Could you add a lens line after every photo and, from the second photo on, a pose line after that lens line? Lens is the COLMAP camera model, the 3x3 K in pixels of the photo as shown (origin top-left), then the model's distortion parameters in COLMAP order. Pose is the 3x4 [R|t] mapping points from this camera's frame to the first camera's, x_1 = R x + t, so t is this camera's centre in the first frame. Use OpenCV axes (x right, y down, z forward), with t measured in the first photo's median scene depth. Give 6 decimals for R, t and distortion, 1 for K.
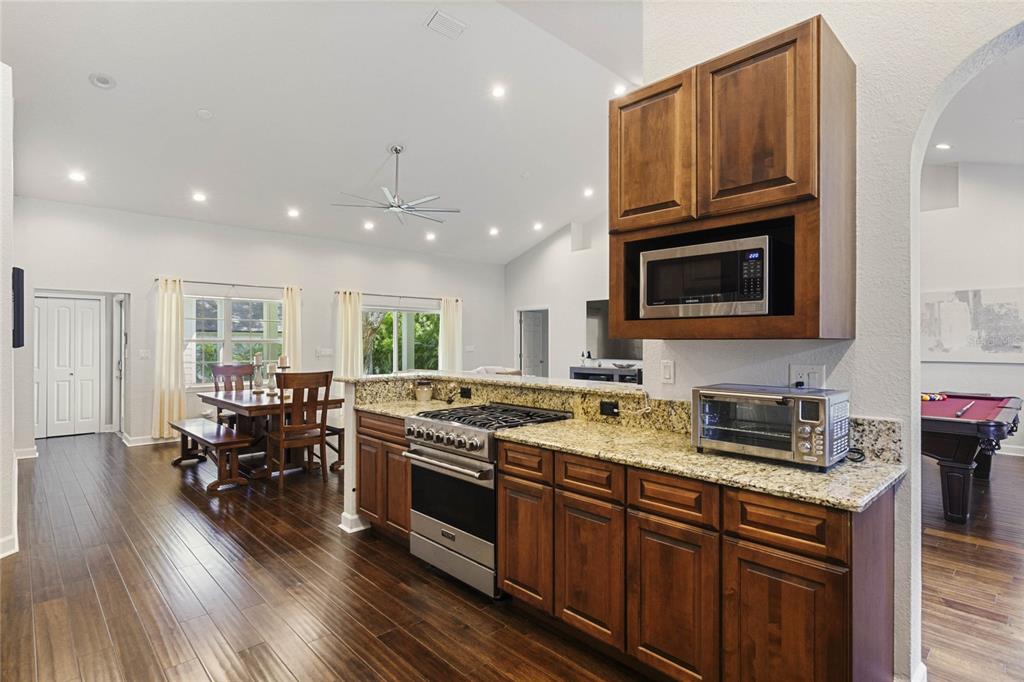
lens RADIAL K [[518.9, 0, 513.9], [0, 518.9, 341.4], [0, 0, 1]] dist [0.001146, 0.001537]
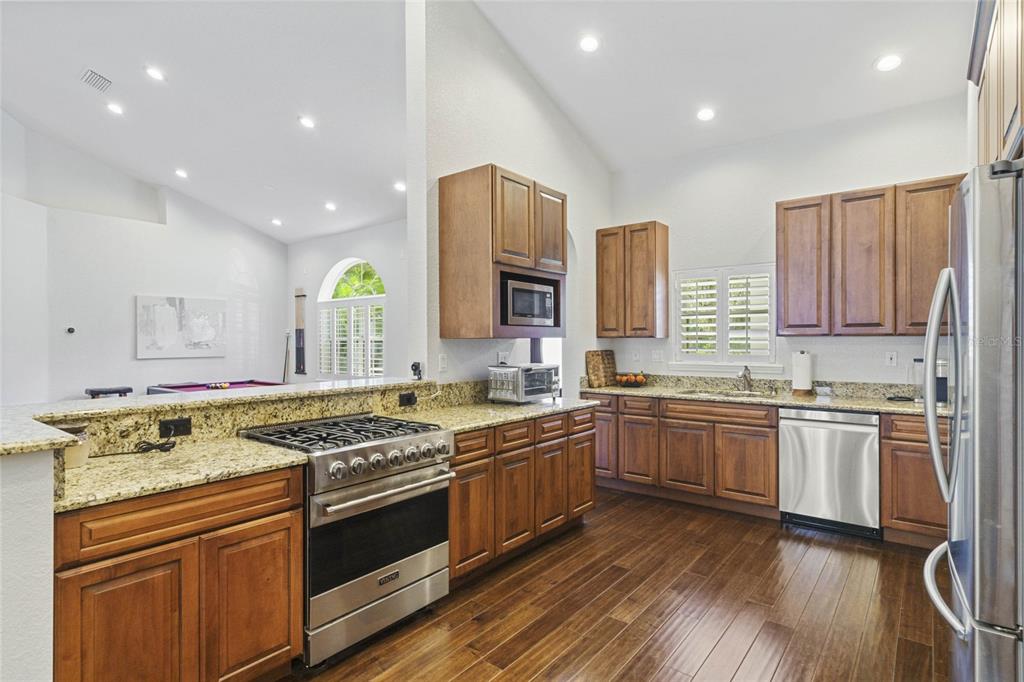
lens RADIAL K [[518.9, 0, 515.9], [0, 518.9, 340.5], [0, 0, 1]] dist [0.001146, 0.001537]
pose [[-0.134883, -0.002224, 0.990859, -0.979703], [0.003272, 0.999991, 0.002690, -0.000837], [-0.990856, 0.003605, -0.134874, 0.931728]]
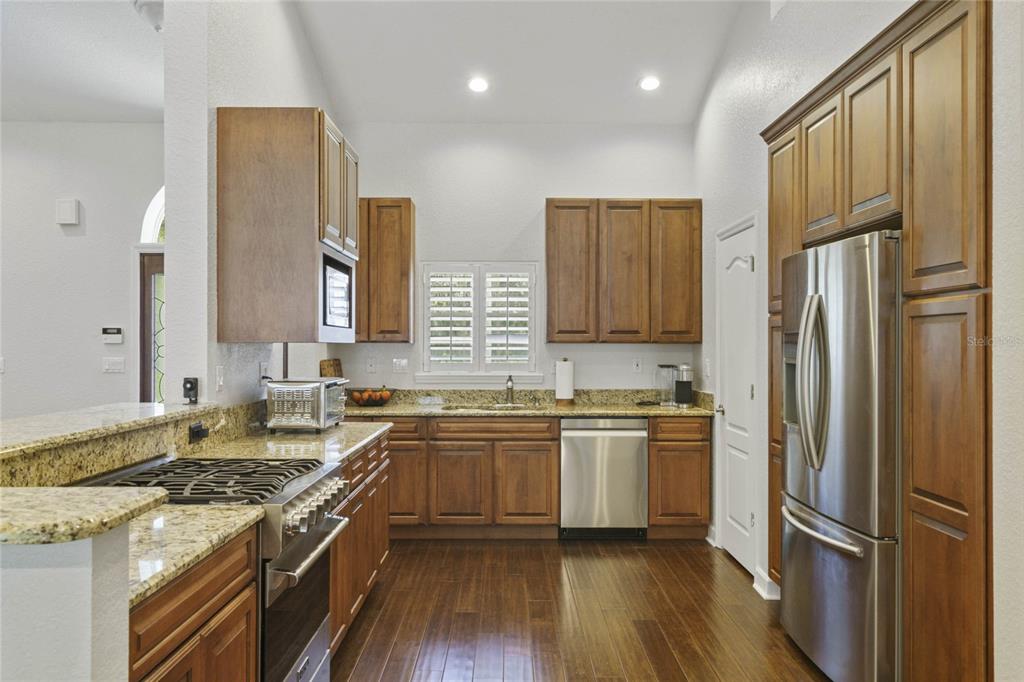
lens RADIAL K [[749.7, 0, 509.6], [0, 749.7, 342.1], [0, 0, 1]] dist [0.011976, -0.000512]
pose [[-0.721683, -0.000069, 0.692223, -0.915858], [-0.003216, 0.999990, -0.003253, -0.000908], [-0.692216, -0.004573, -0.721676, 1.495637]]
